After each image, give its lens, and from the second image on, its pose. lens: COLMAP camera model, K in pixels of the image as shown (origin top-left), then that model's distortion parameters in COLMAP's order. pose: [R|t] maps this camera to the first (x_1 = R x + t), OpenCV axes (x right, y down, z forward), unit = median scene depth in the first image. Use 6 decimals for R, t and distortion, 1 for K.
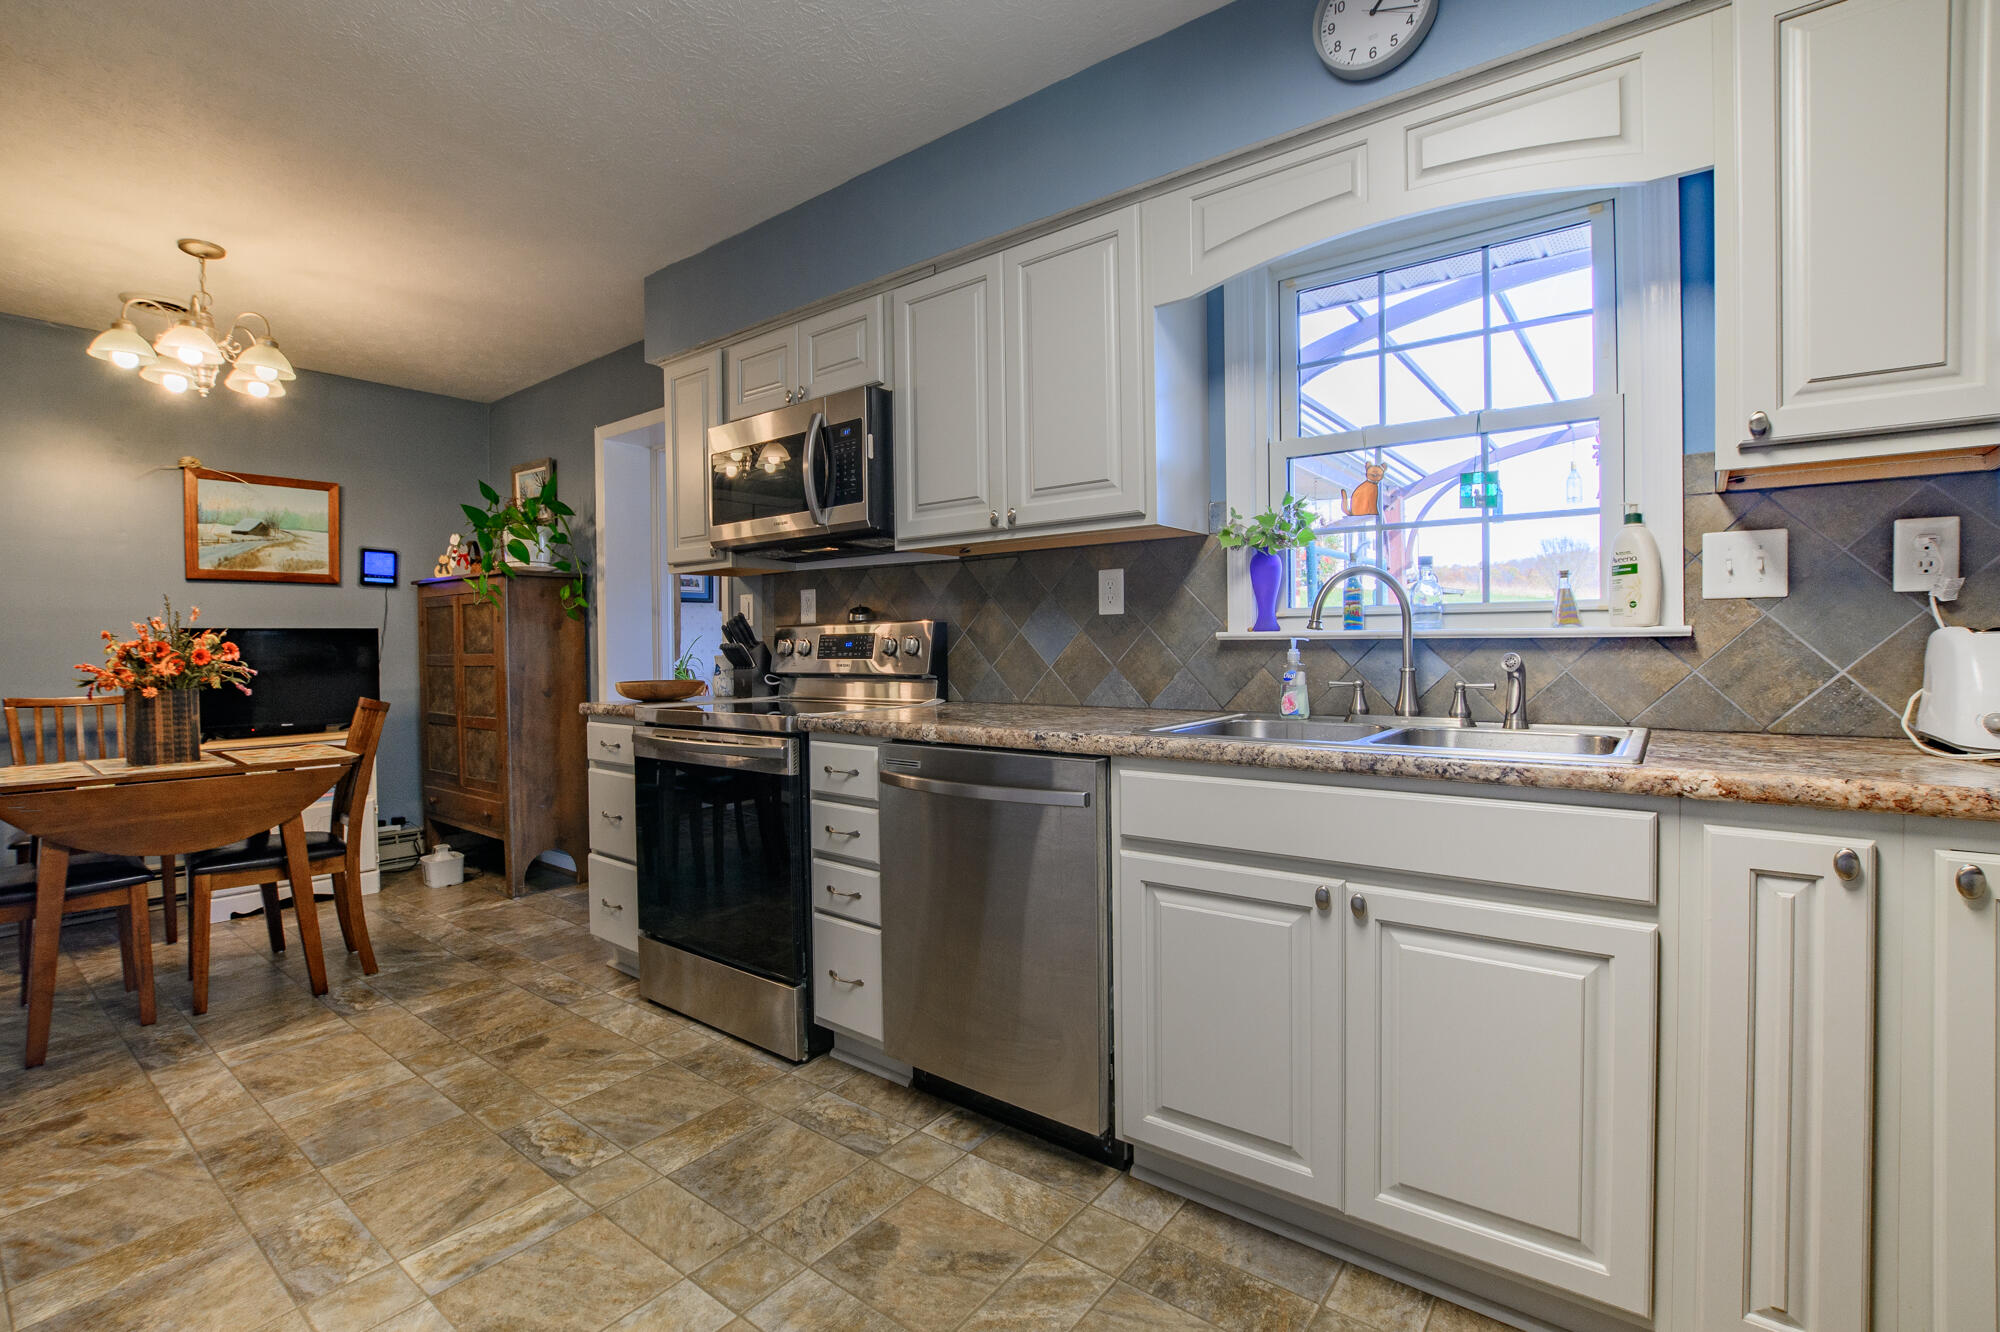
lens RADIAL K [[896.7, 0, 986.7], [0, 896.7, 656.2], [0, 0, 1]] dist [-0.029878, 0.000374]
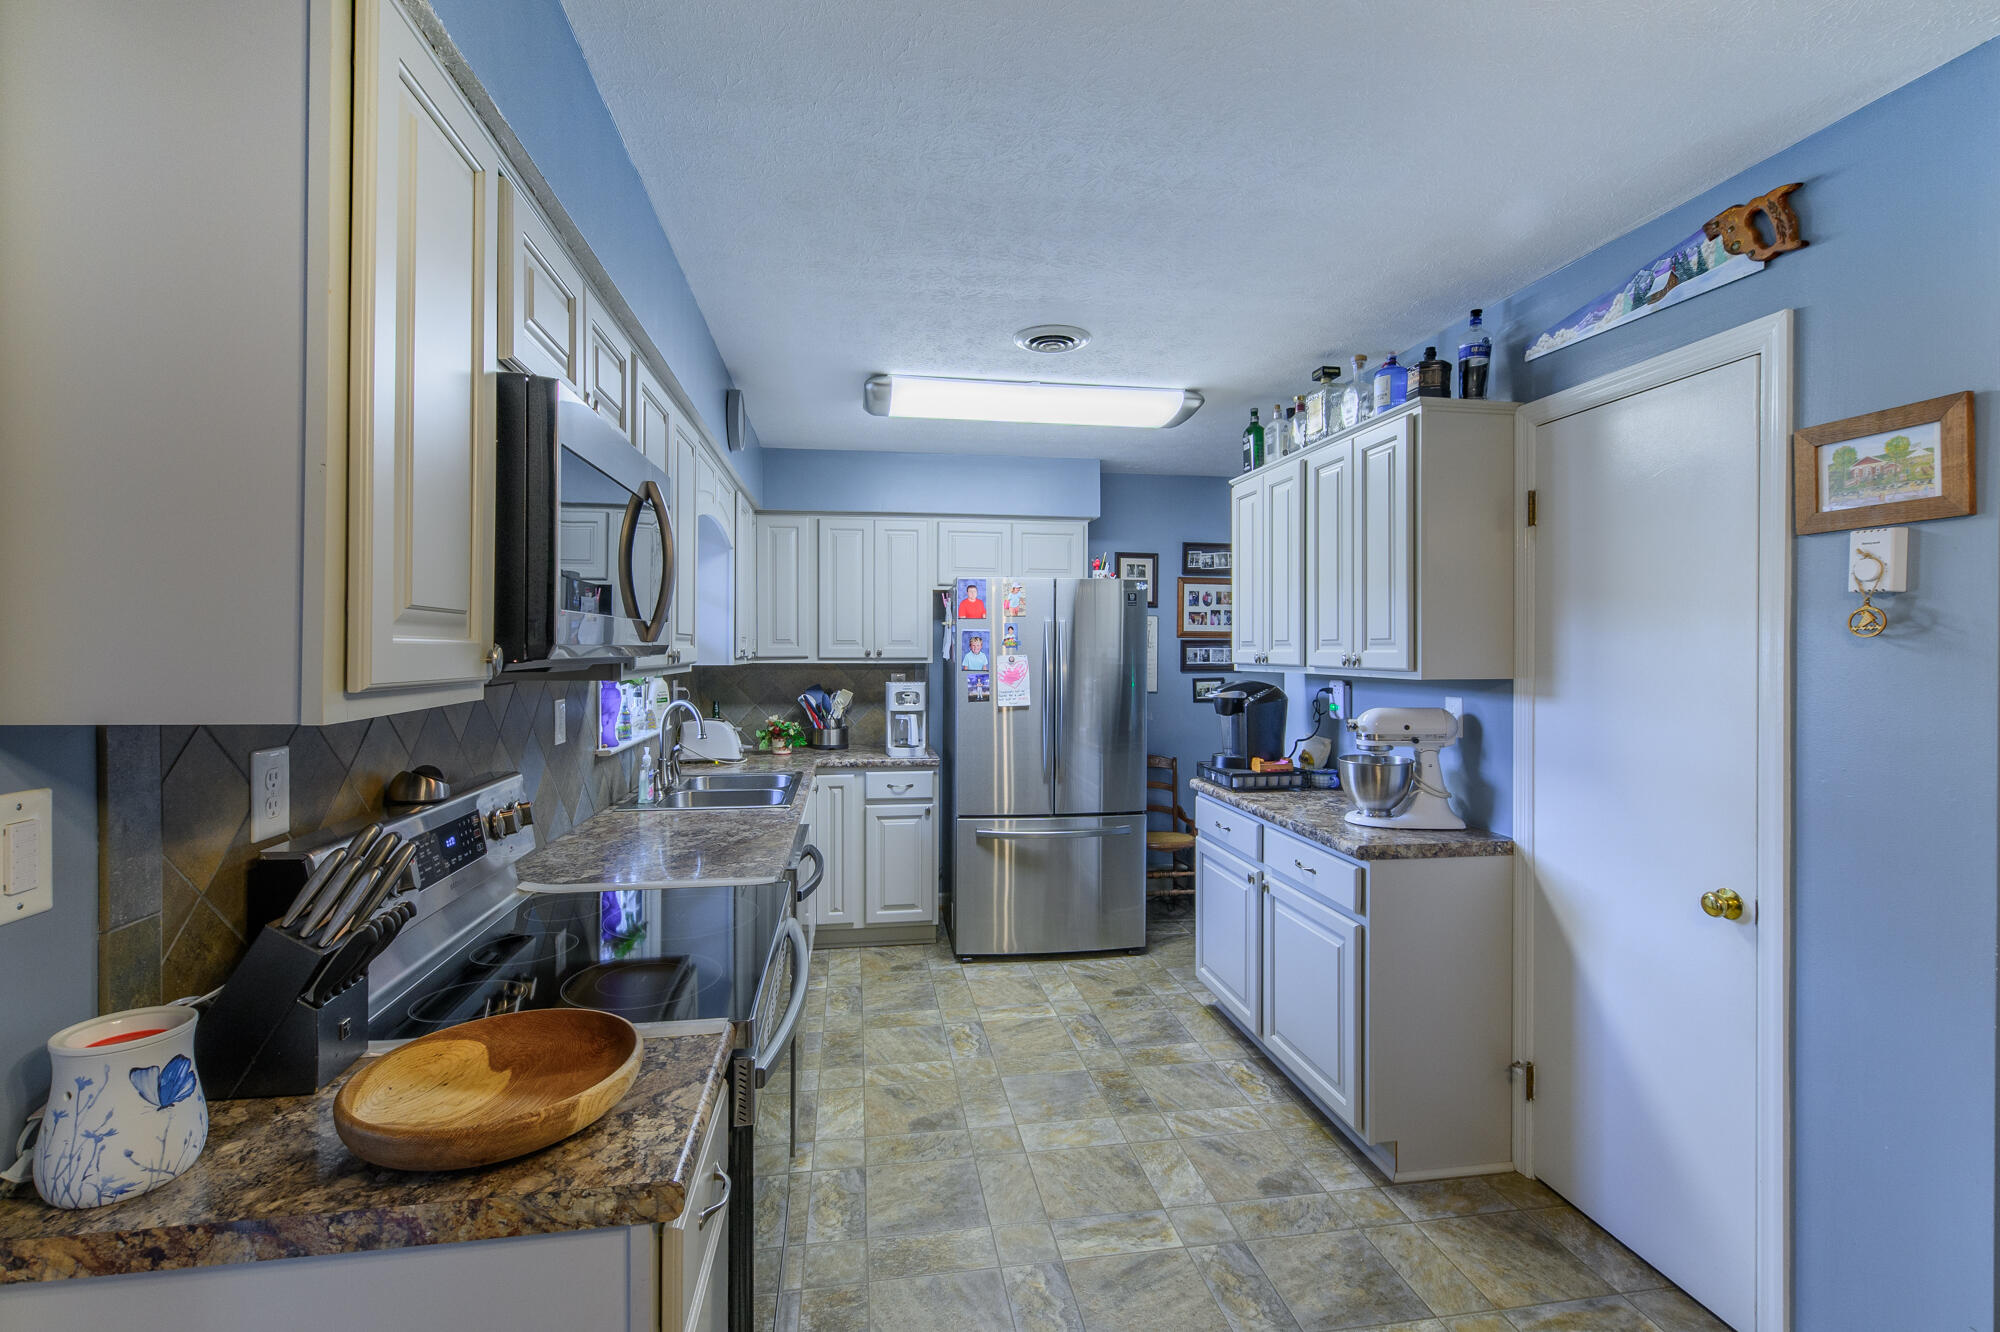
lens RADIAL K [[893.3, 0, 998.2], [0, 893.3, 650.7], [0, 0, 1]] dist [0.008375, -0.001039]
pose [[-0.734421, 0.007700, 0.678650, -0.902985], [0.015198, 0.999871, 0.005102, -0.148485], [-0.678524, 0.014061, -0.734444, 1.407455]]
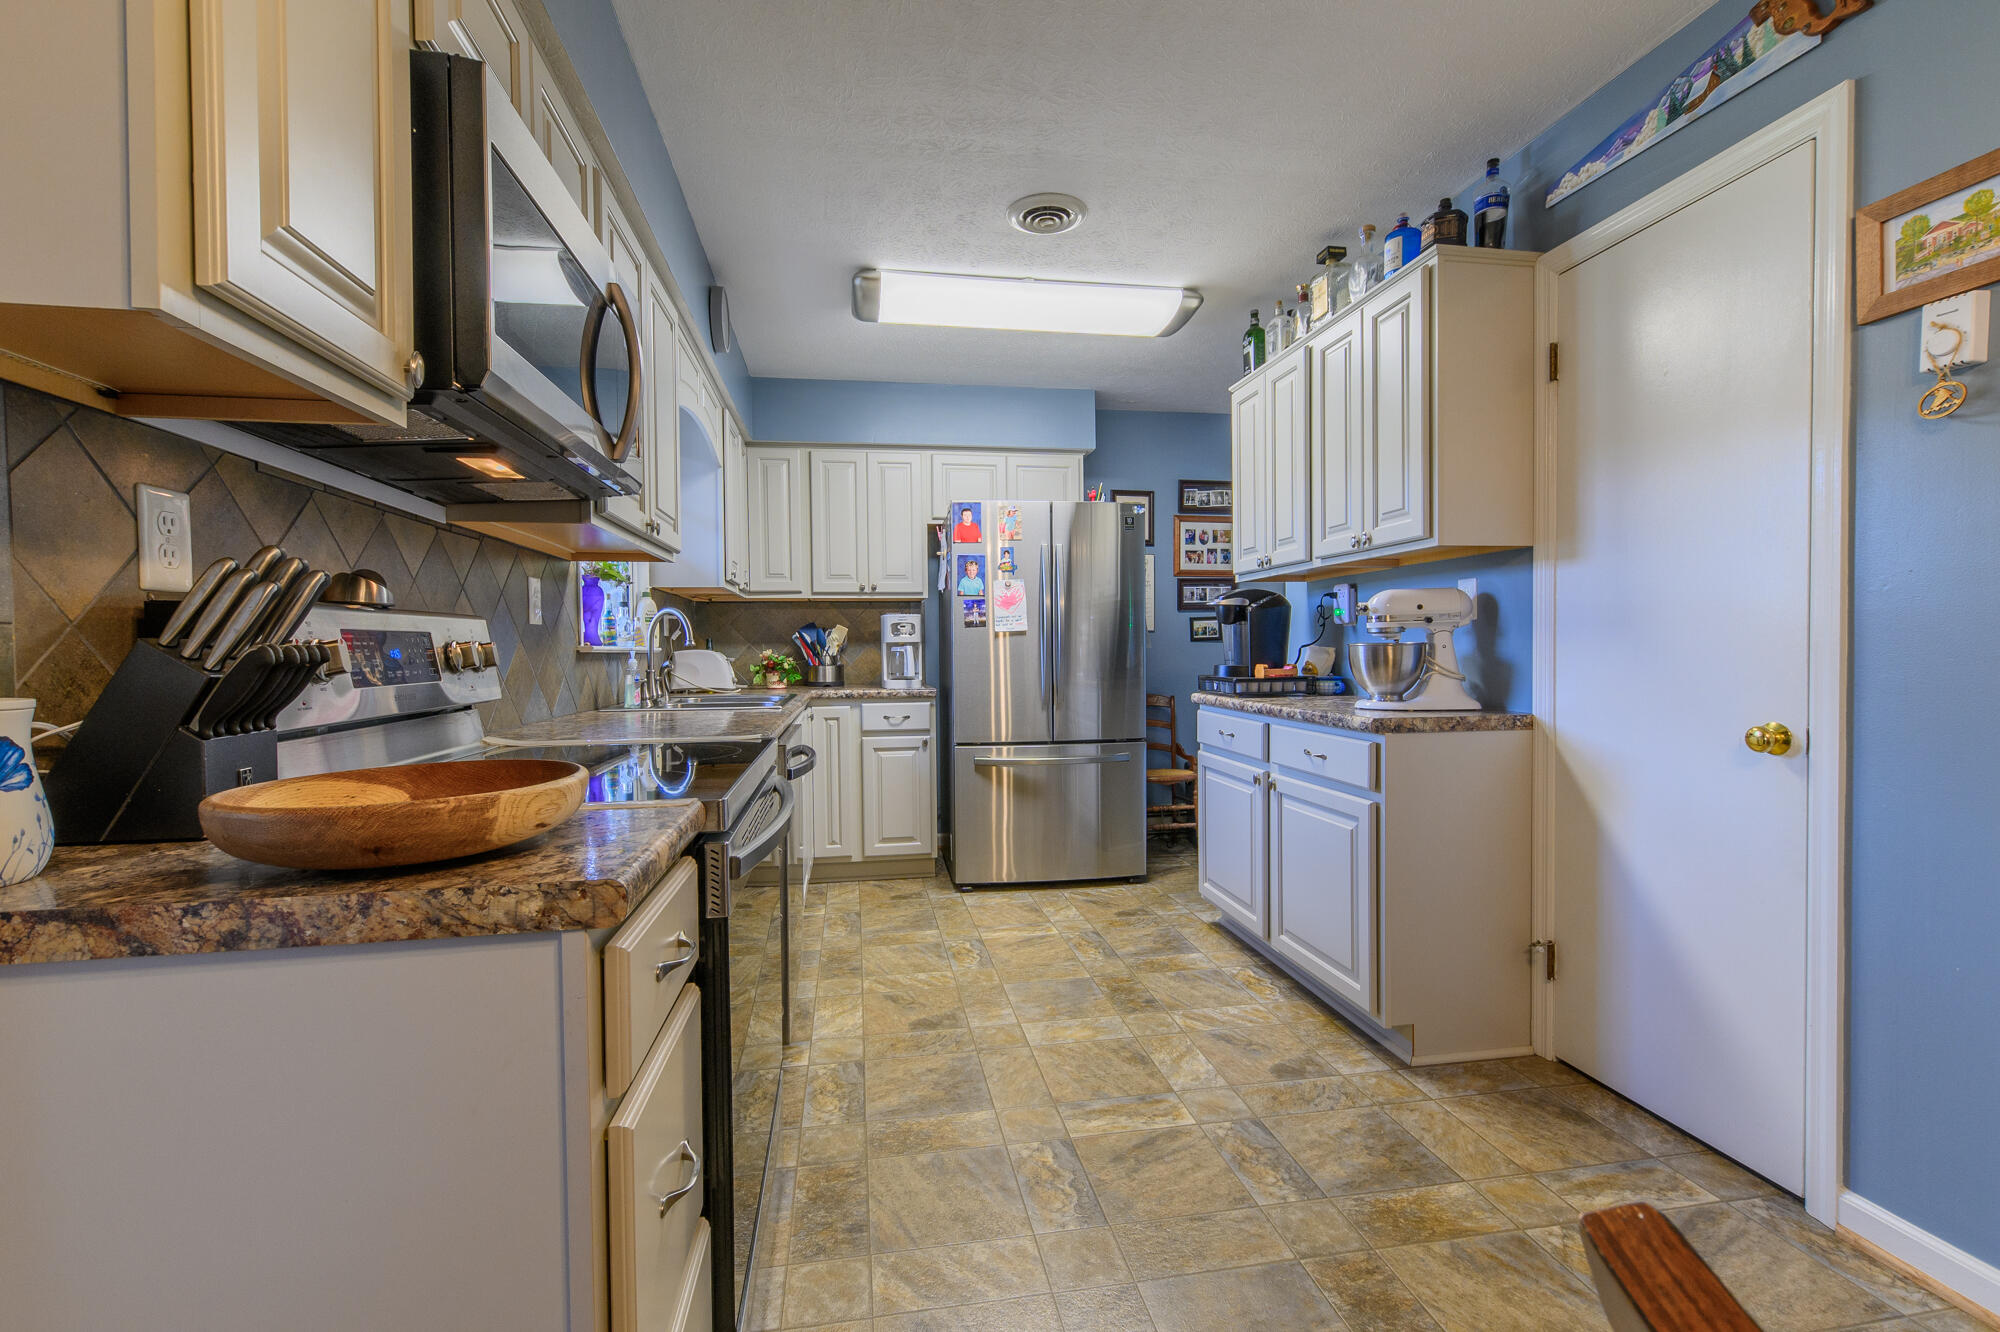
lens RADIAL K [[866.8, 0, 999.1], [0, 866.8, 666.3], [0, 0, 1]] dist [0.008412, -0.001492]
pose [[-0.738709, 0.005382, 0.674003, -0.850160], [0.027704, 0.999366, 0.022383, -0.008956], [-0.673455, 0.035208, -0.738389, 1.358267]]
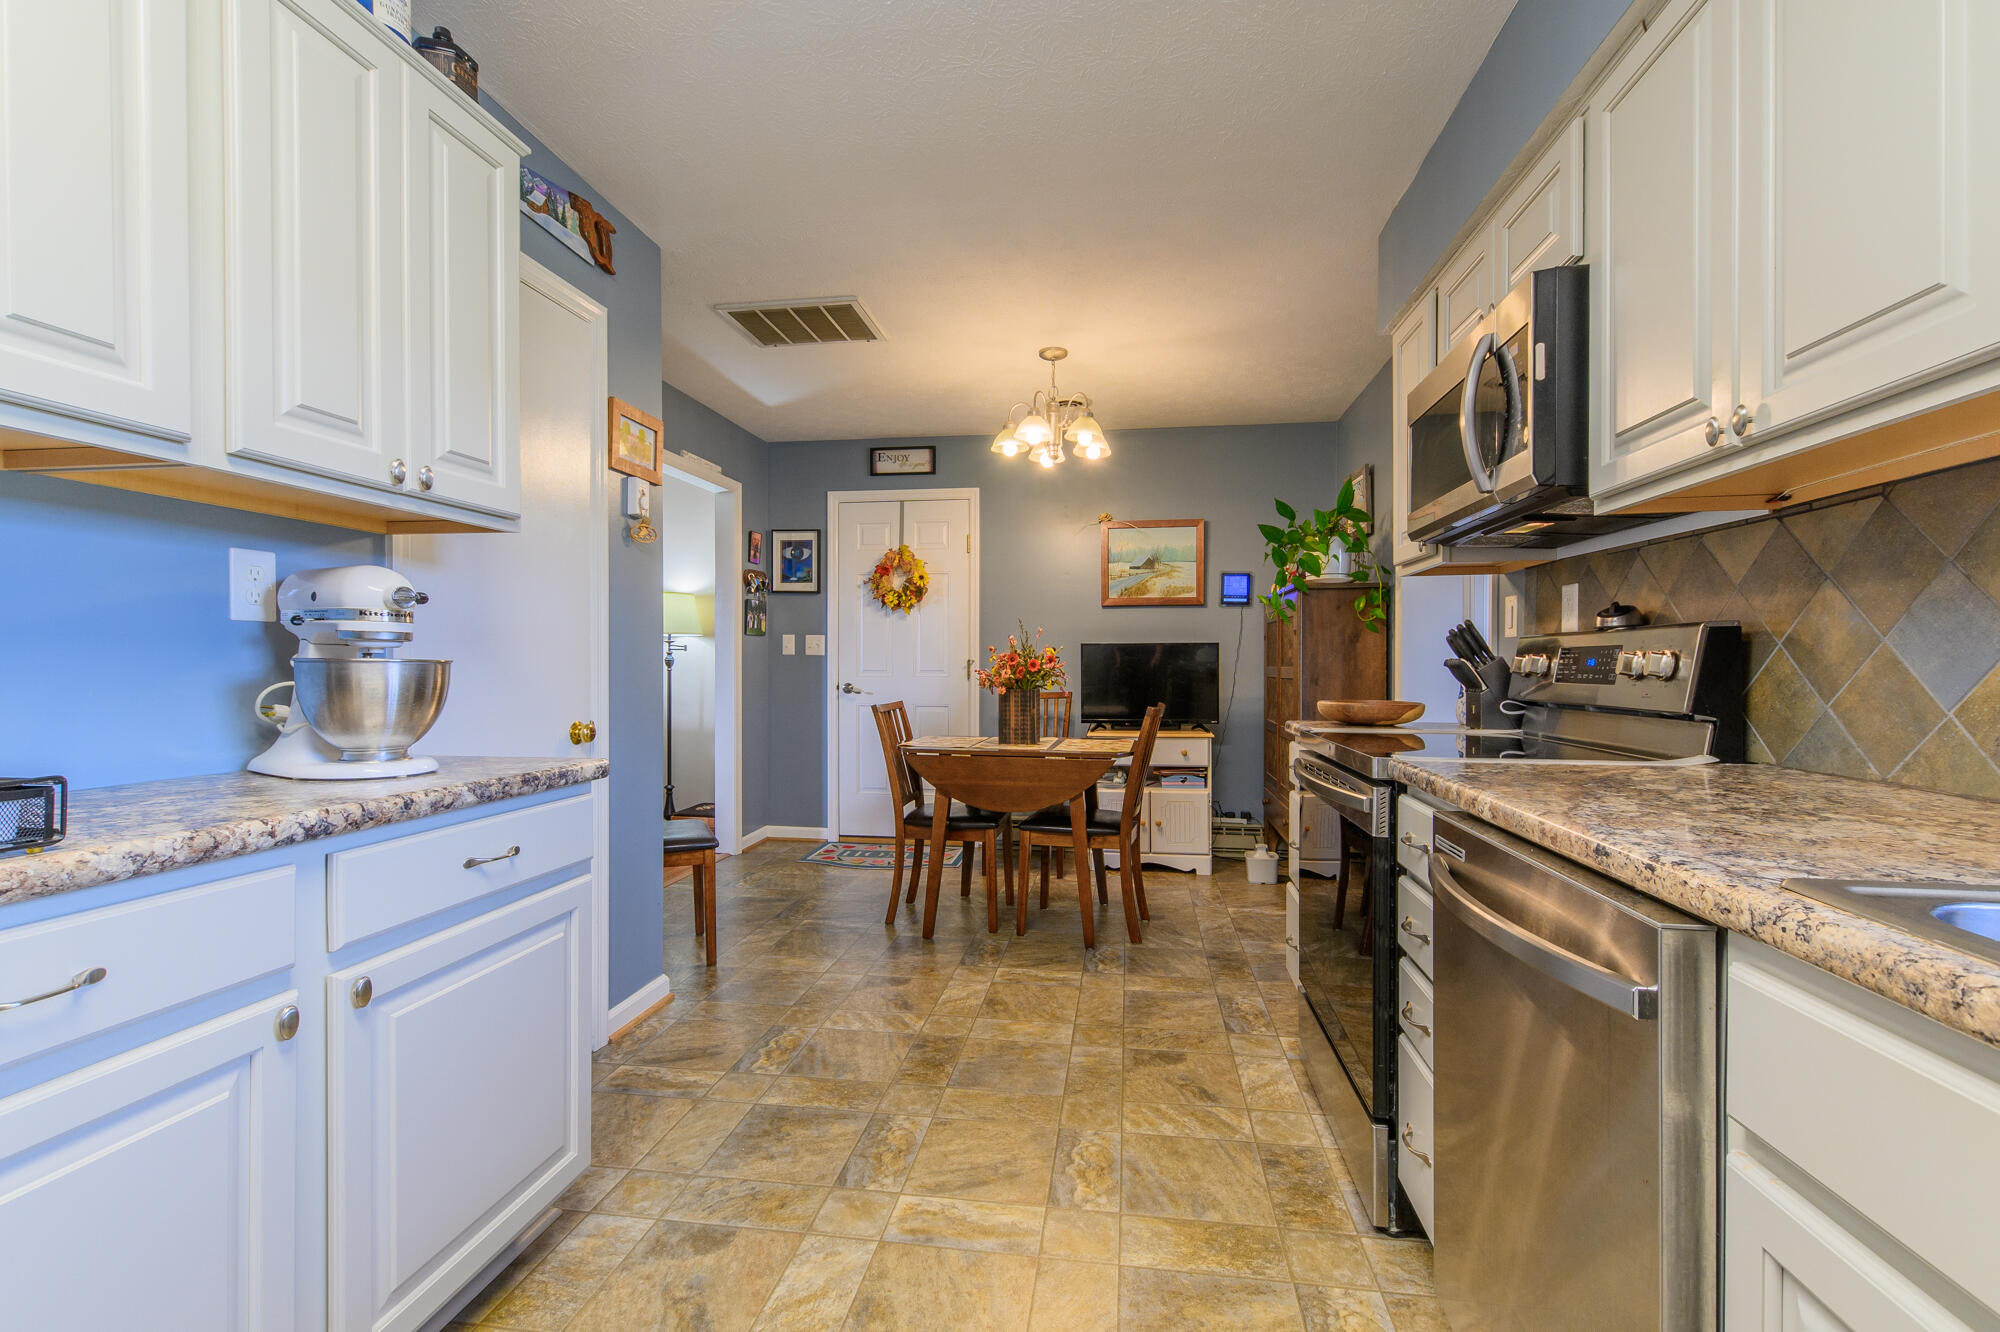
lens RADIAL K [[866.8, 0, 999.1], [0, 866.8, 666.3], [0, 0, 1]] dist [0.008412, -0.001492]
pose [[0.490713, 0.016181, -0.871171, 0.240486], [-0.018754, 0.999792, 0.008007, -0.008154], [0.871120, 0.012409, 0.490914, 0.348182]]
